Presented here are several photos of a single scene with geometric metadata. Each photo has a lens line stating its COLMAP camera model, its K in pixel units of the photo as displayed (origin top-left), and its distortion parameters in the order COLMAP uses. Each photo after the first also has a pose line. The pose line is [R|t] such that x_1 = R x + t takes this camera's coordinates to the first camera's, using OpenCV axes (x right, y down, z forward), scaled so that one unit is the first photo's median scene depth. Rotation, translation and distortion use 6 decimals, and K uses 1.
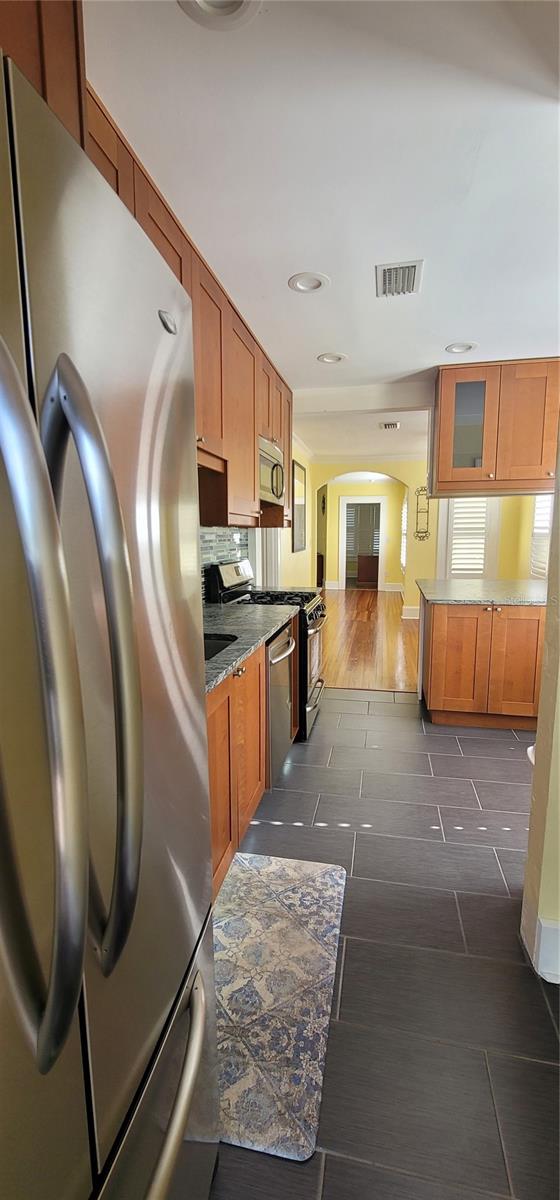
lens RADIAL K [[490.6, 0, 280.0], [0, 490.6, 600.0], [0, 0, 1]] dist [-0.008987, 0.003365]
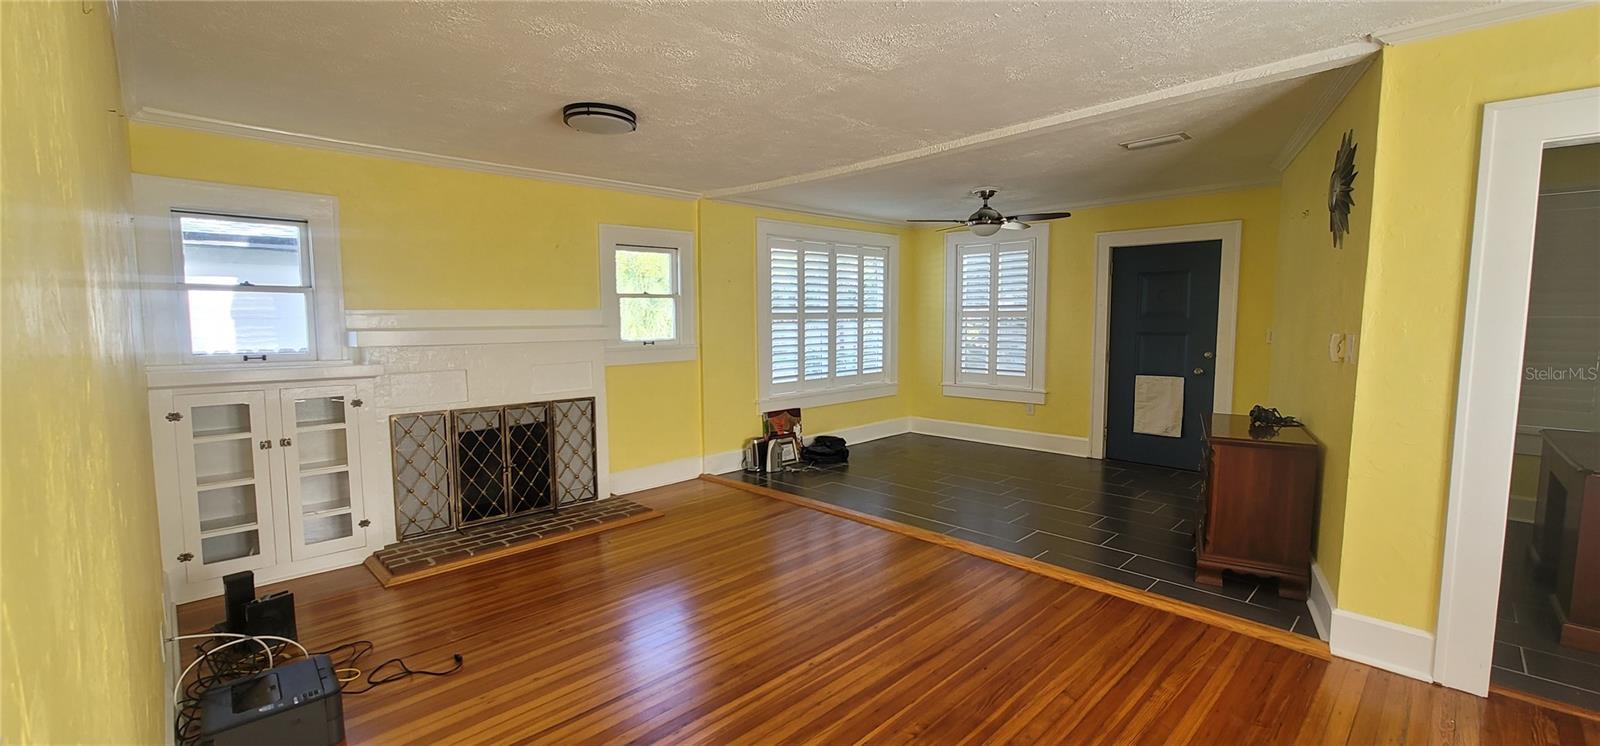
lens RADIAL K [[654.1, 0, 801.0], [0, 654.1, 375.9], [0, 0, 1]] dist [-0.008987, 0.003365]
pose [[0.833336, 0.054187, -0.550104, 0.180642], [-0.078544, 0.996694, -0.020806, -0.319826], [0.547158, 0.060545, 0.834837, 2.168131]]
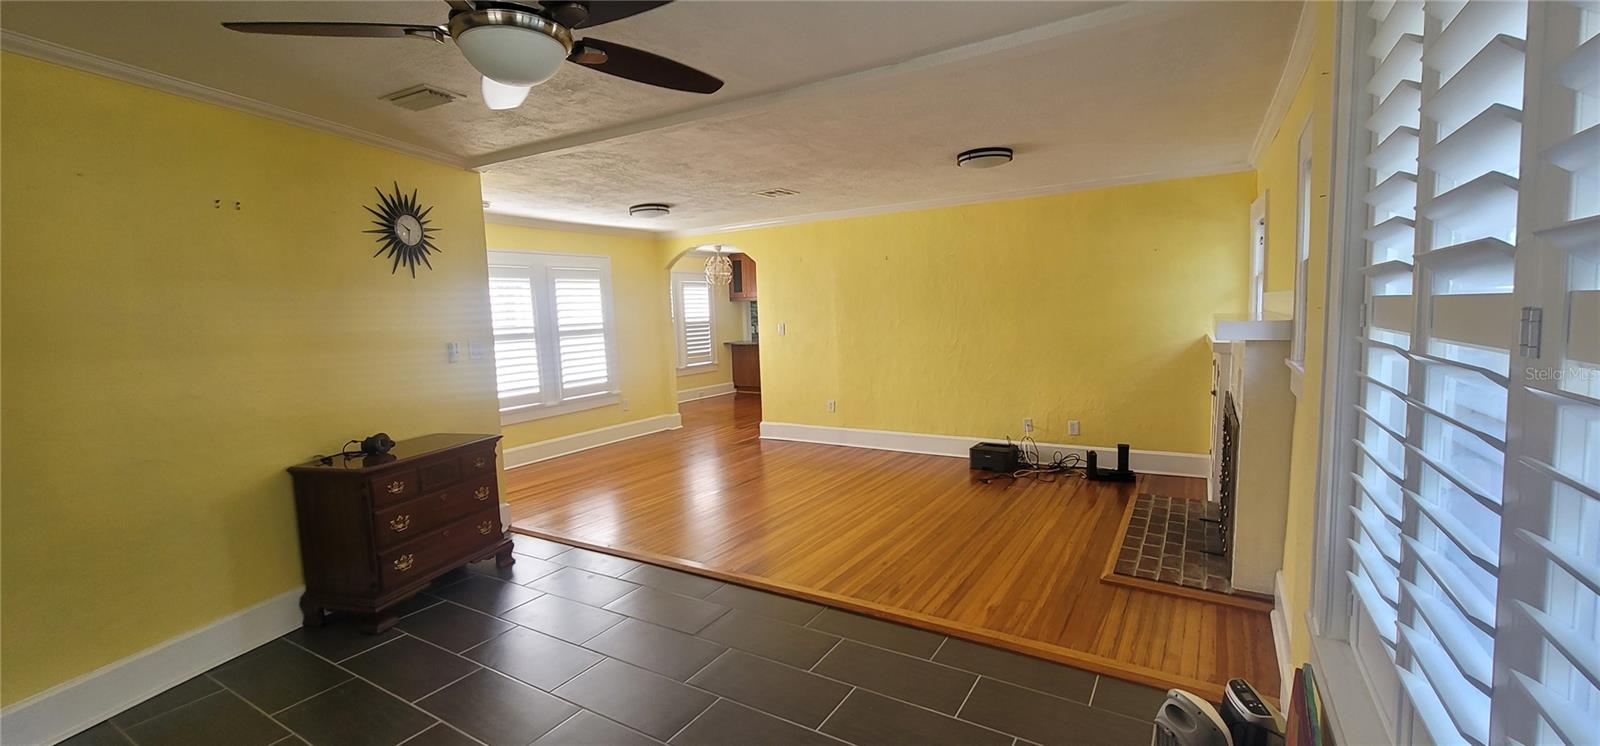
lens RADIAL K [[654.1, 0, 801.0], [0, 654.1, 375.9], [0, 0, 1]] dist [-0.008987, 0.003365]
pose [[-0.944308, 0.006753, 0.328995, -0.624393], [0.086396, 0.969803, 0.228076, -0.580974], [-0.317520, 0.243798, -0.916375, 3.990949]]
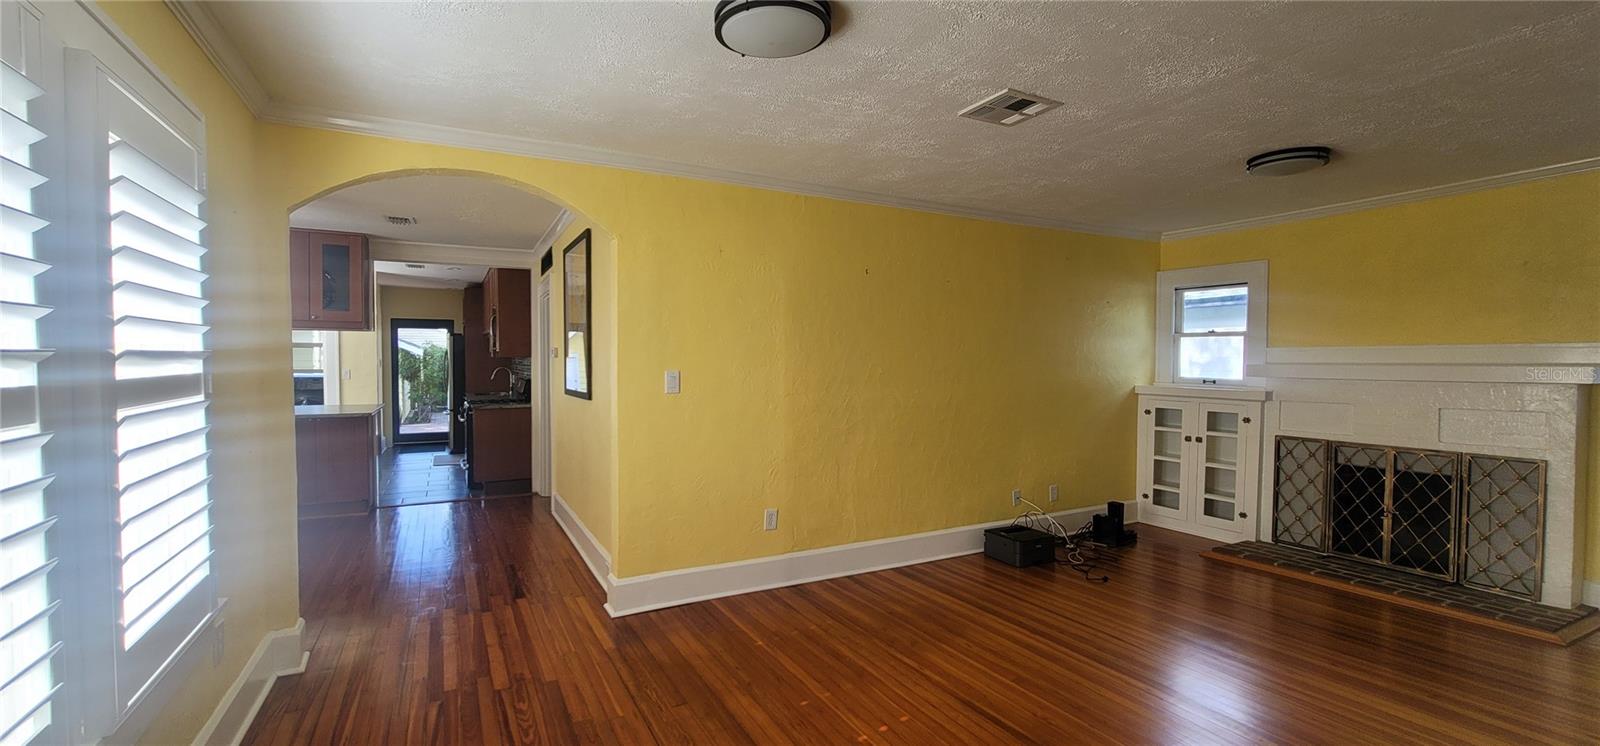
lens RADIAL K [[654.1, 0, 801.0], [0, 654.1, 375.9], [0, 0, 1]] dist [-0.008987, 0.003365]
pose [[-0.759849, 0.022095, -0.649725, 0.571187], [-0.085960, 0.987232, 0.134102, -0.430150], [0.644392, 0.157748, -0.748248, 3.028363]]
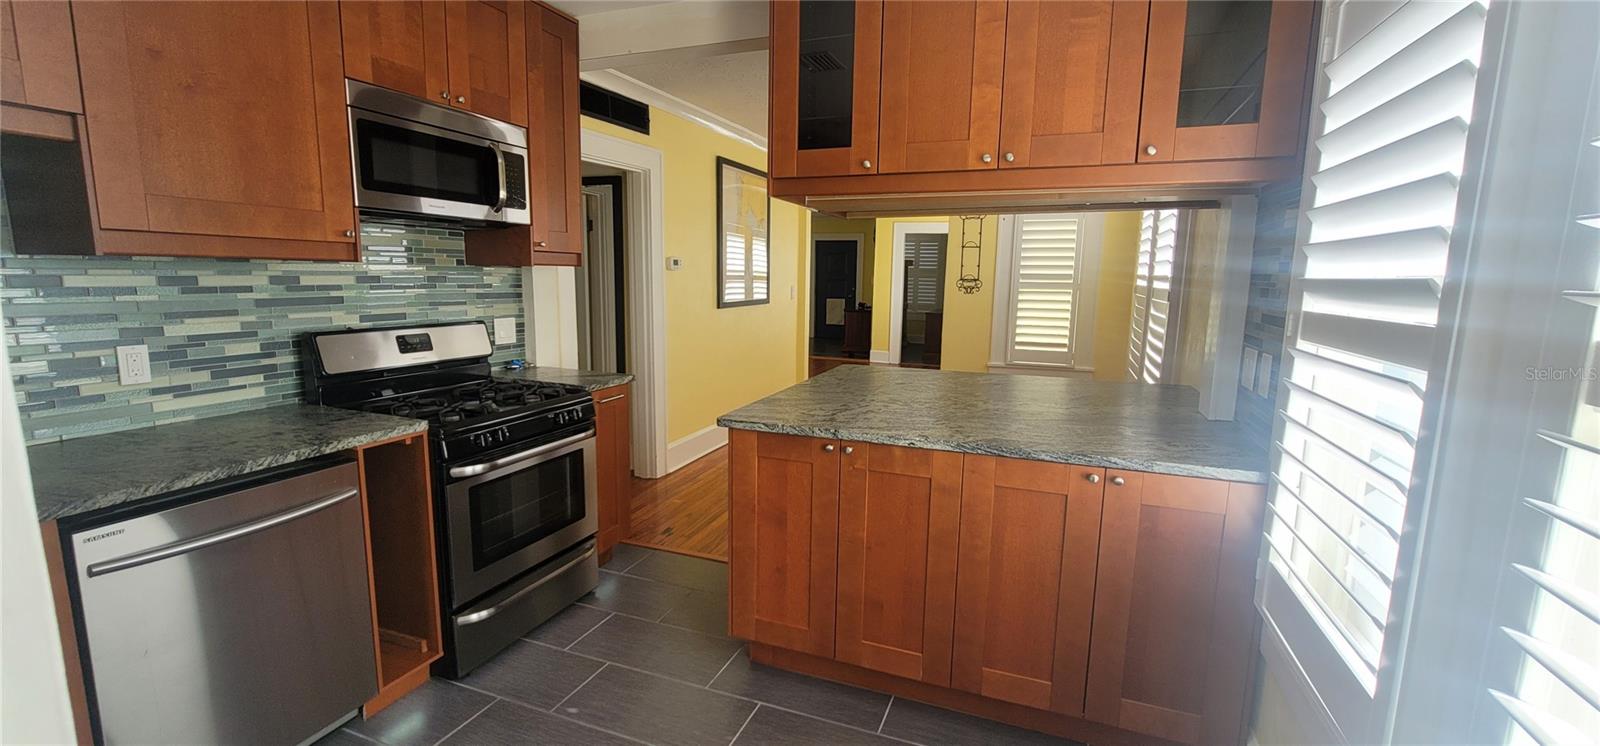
lens RADIAL K [[654.1, 0, 801.0], [0, 654.1, 375.9], [0, 0, 1]] dist [-0.008987, 0.003365]
pose [[0.986625, 0.046819, -0.156136, 0.434240], [-0.044148, 0.998814, 0.020534, -0.054427], [0.156912, -0.013366, 0.987522, 0.331535]]
